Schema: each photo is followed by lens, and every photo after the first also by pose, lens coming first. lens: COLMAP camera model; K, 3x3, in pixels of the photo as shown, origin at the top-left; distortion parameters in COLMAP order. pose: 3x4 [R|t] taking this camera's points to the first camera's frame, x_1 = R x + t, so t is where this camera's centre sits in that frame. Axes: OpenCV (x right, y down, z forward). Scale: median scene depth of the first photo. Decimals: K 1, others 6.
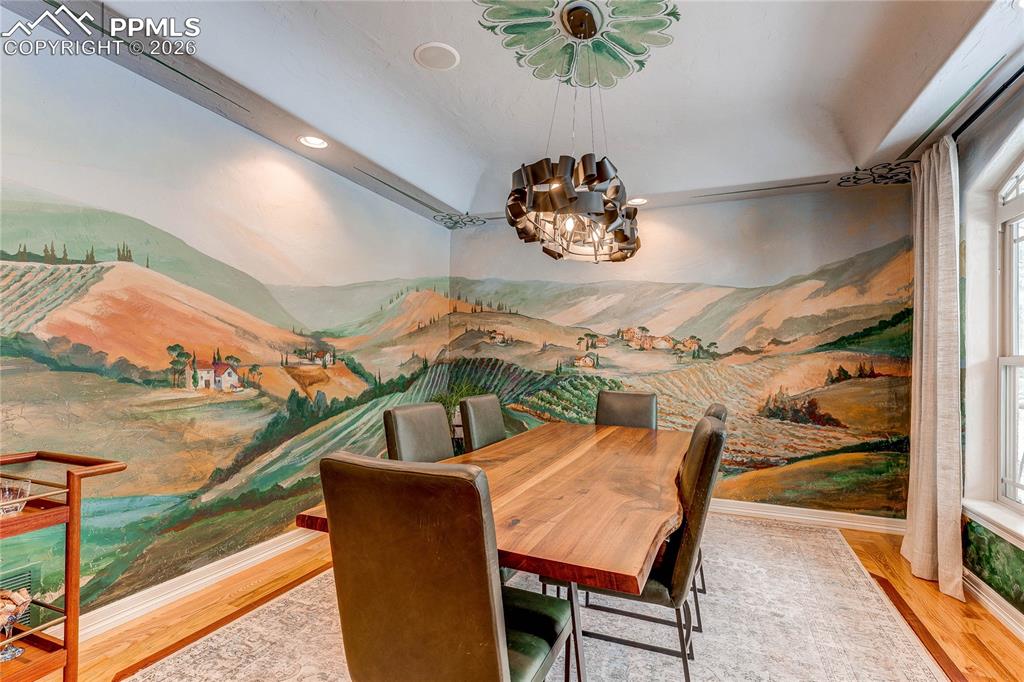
lens RADIAL K [[482.3, 0, 516.7], [0, 482.3, 344.8], [0, 0, 1]] dist [-0.002174, -0.001343]
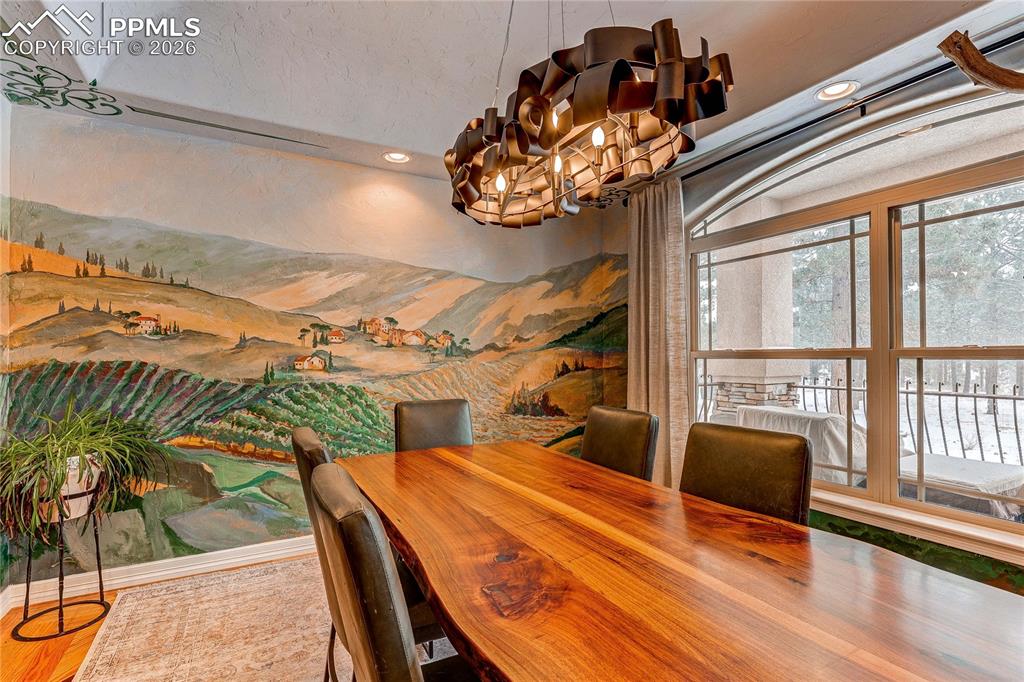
lens RADIAL K [[482.3, 0, 511.5], [0, 482.3, 349.2], [0, 0, 1]] dist [-0.002174, -0.001343]
pose [[0.627096, -0.003275, 0.778935, -0.236458], [-0.007294, 0.999923, 0.010076, 0.005479], [-0.778907, -0.012000, 0.627024, 0.344505]]
